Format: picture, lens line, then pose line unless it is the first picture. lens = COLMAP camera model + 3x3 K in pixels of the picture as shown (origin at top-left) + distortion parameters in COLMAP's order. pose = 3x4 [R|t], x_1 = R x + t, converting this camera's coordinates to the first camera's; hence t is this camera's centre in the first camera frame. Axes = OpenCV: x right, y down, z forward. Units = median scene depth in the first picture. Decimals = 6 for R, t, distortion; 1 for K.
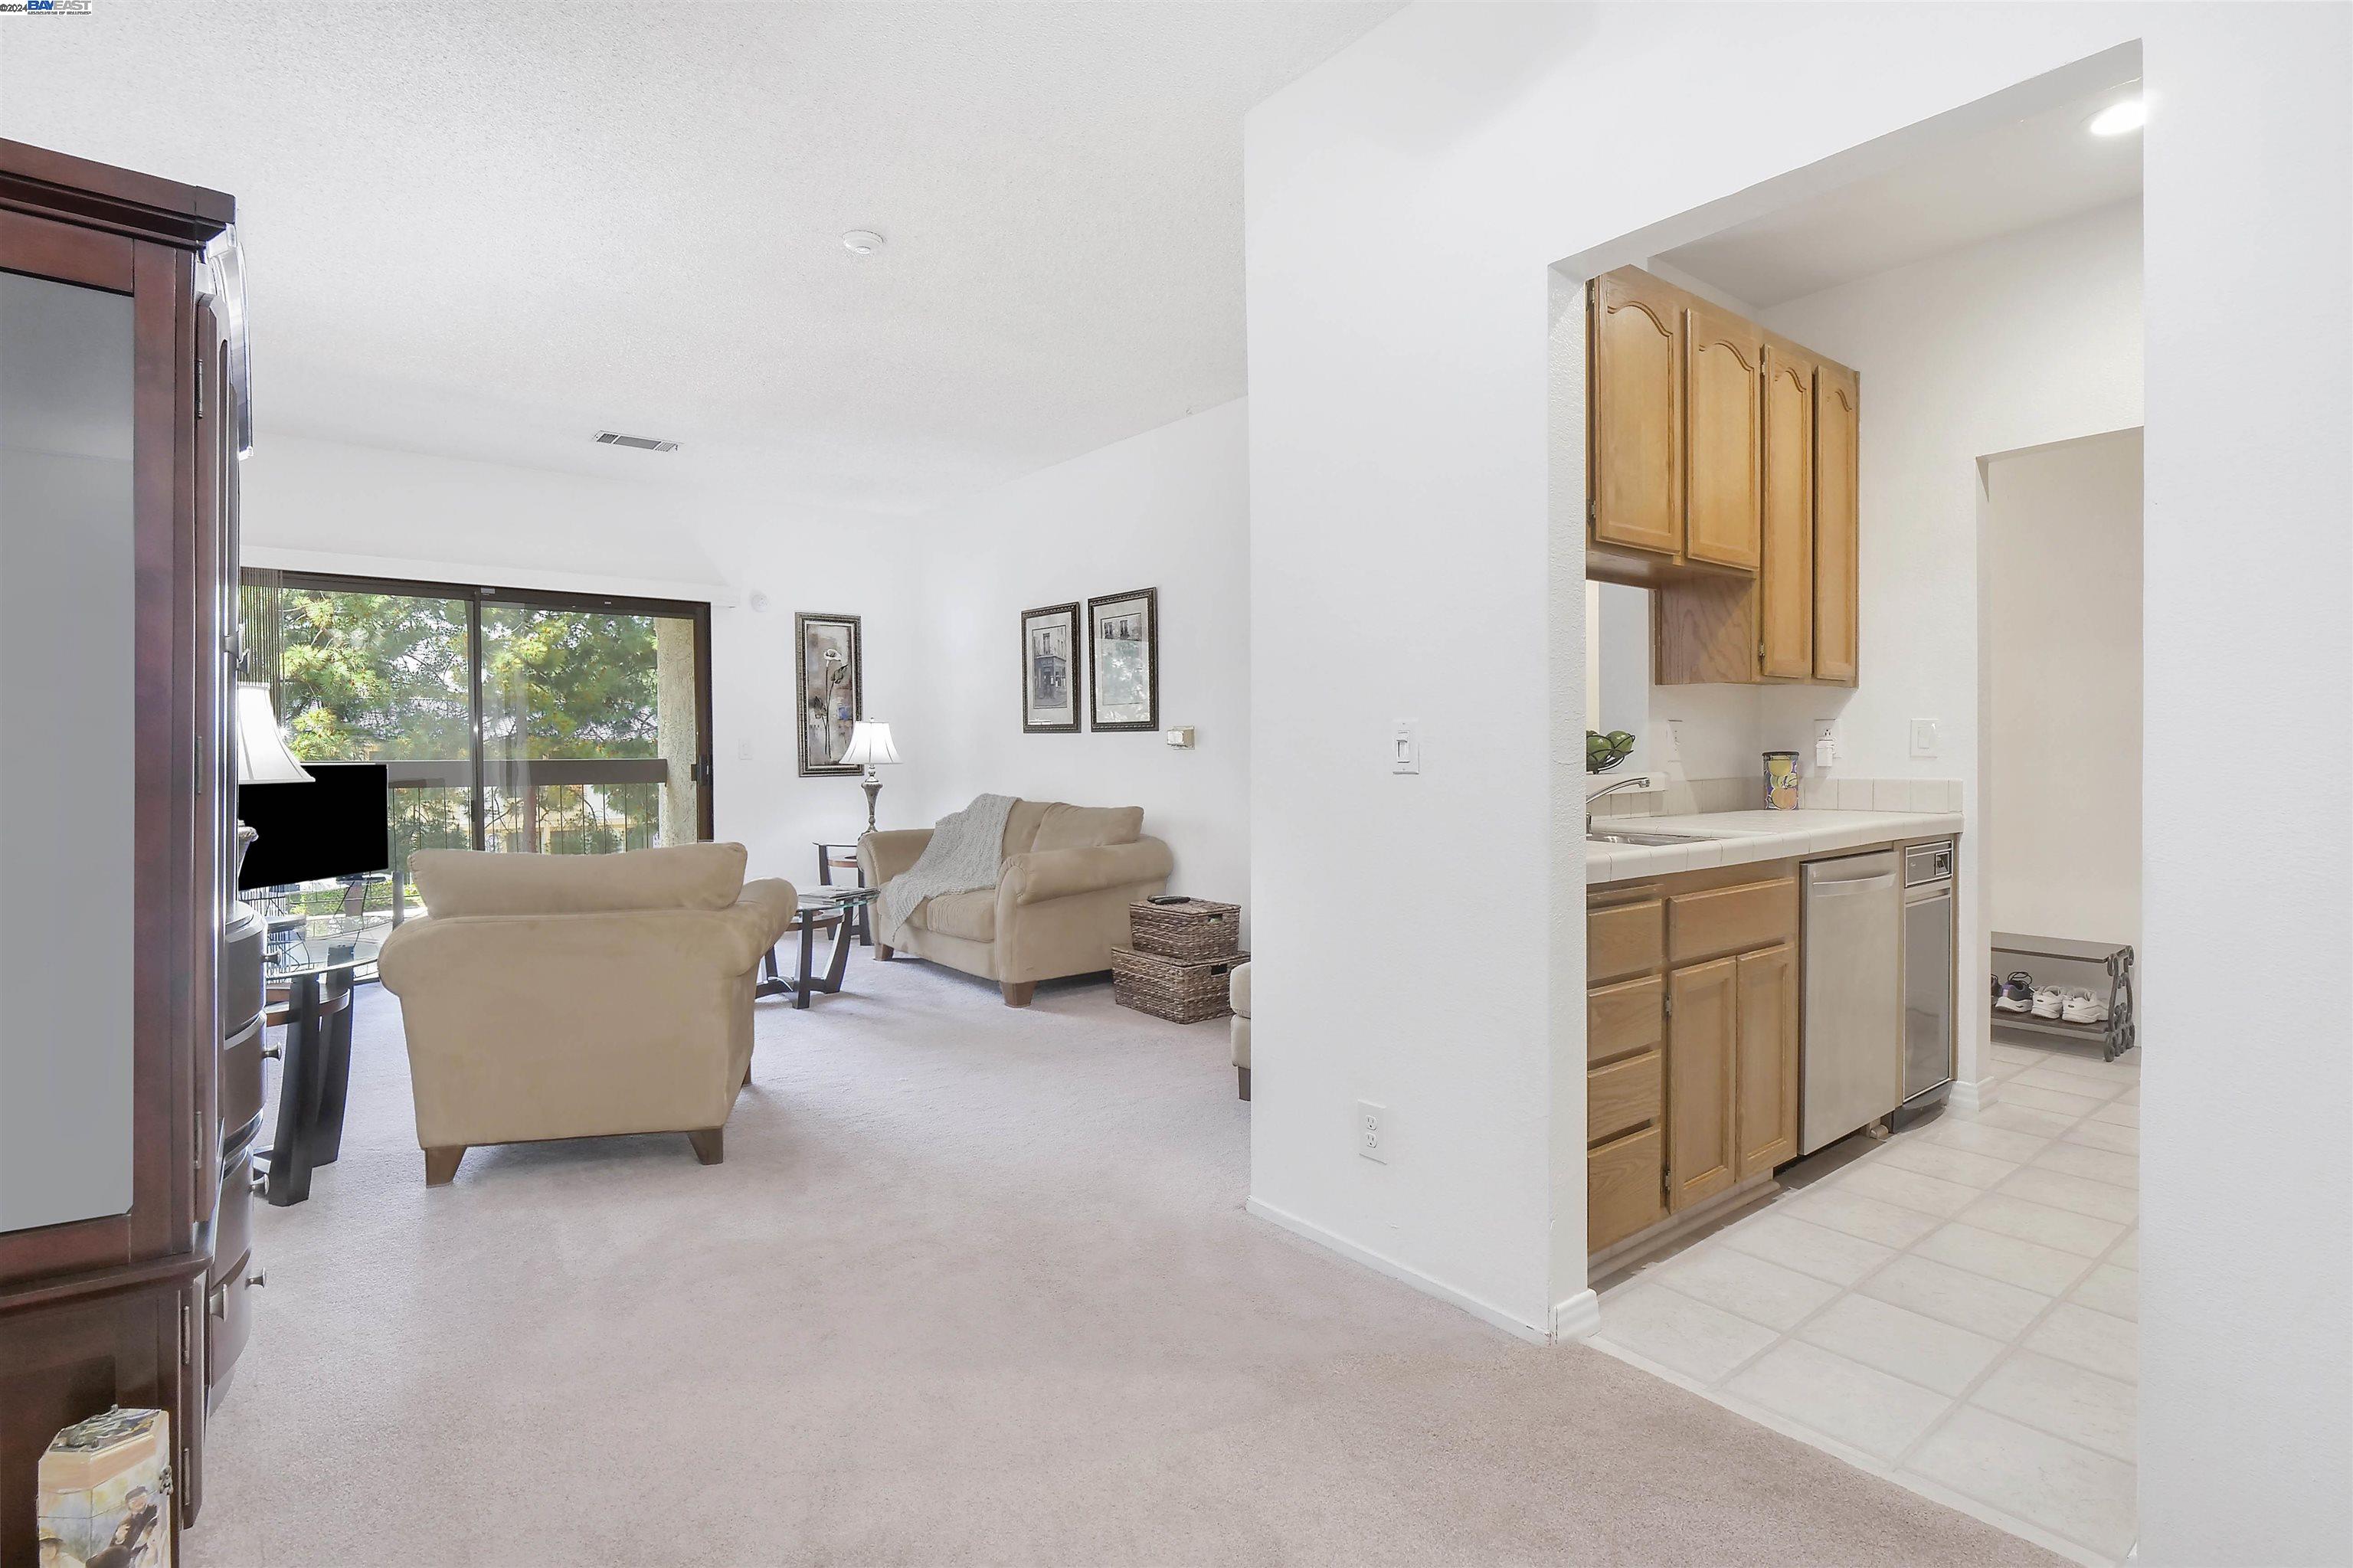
lens RADIAL K [[1134.9, 0, 1177.2], [0, 1134.9, 772.2], [0, 0, 1]] dist [-0.012730, -0.000744]
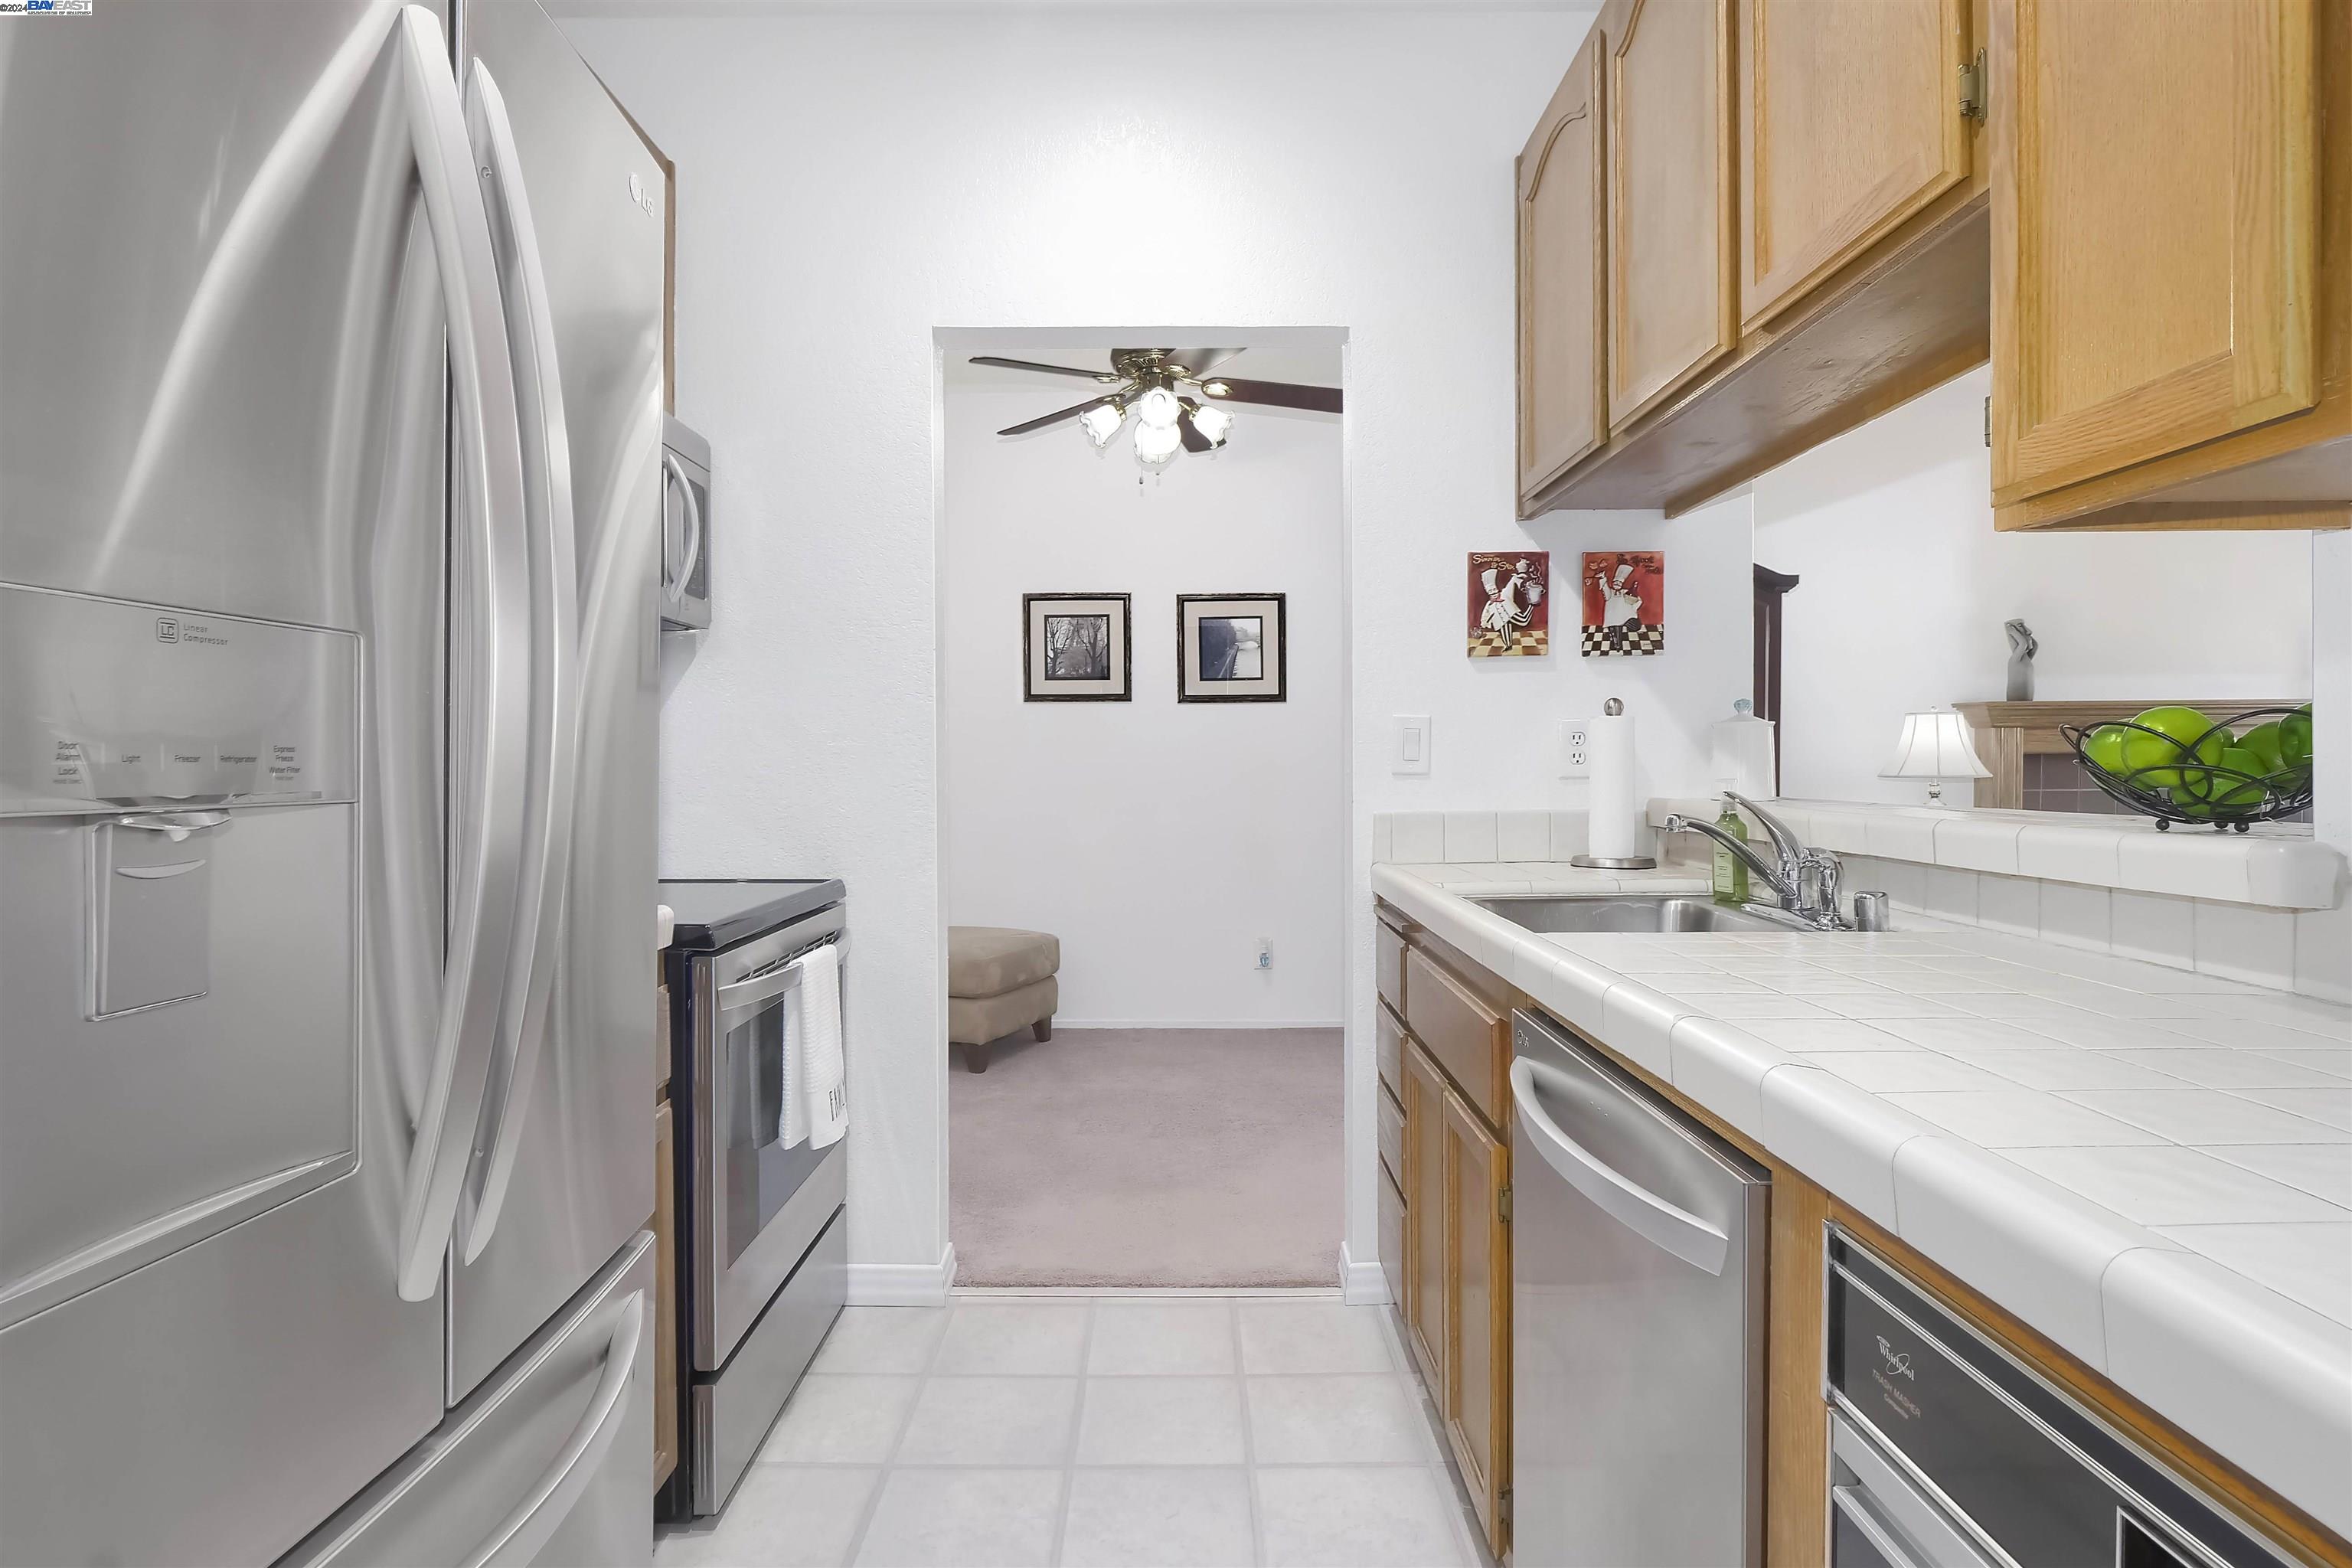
lens RADIAL K [[1224.9, 0, 1176.0], [0, 1224.9, 784.0], [0, 0, 1]] dist [-0.001443, -0.000314]
pose [[-0.620780, 0.023629, -0.783629, 0.820955], [-0.006297, 0.999363, 0.035123, -0.022940], [0.783960, 0.026738, -0.620236, 0.946299]]
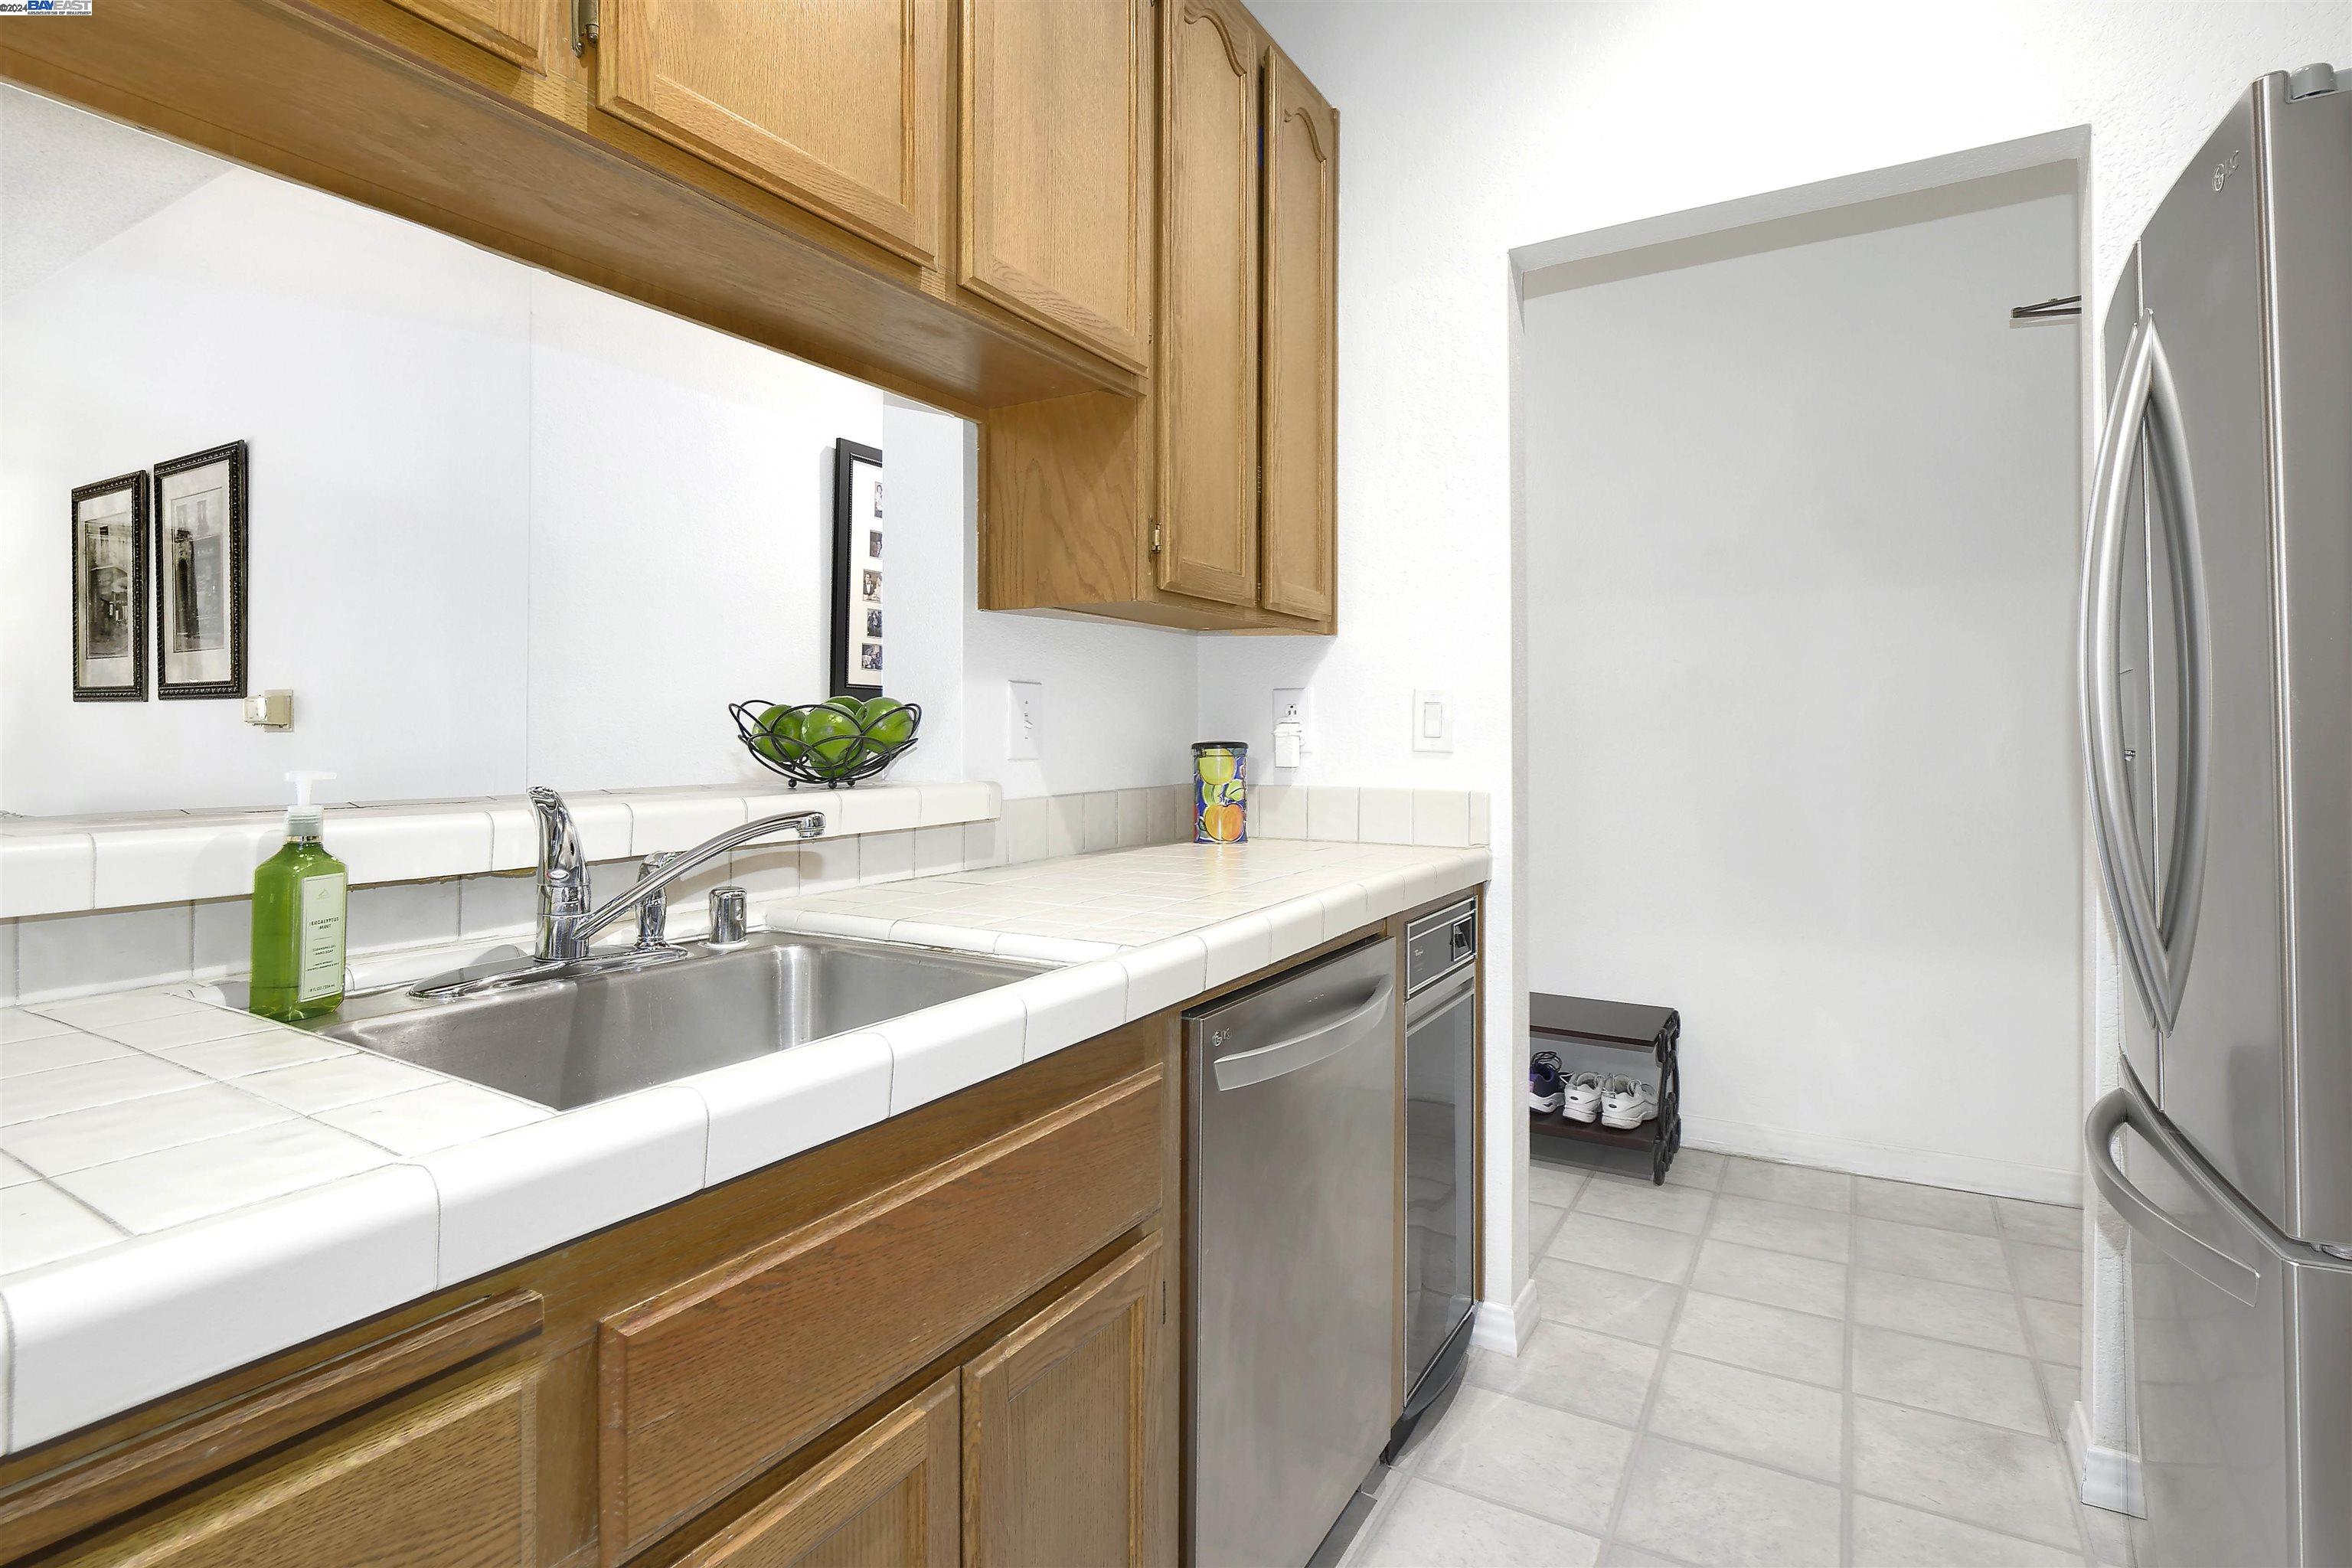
lens RADIAL K [[1177.9, 0, 1172.4], [0, 1177.9, 740.8], [0, 0, 1]] dist [-0.007546, -0.001486]
pose [[0.929485, 0.003901, 0.368839, 0.301839], [0.001473, 0.999897, -0.014288, -0.010323], [-0.368857, 0.013824, 0.929383, 0.467960]]
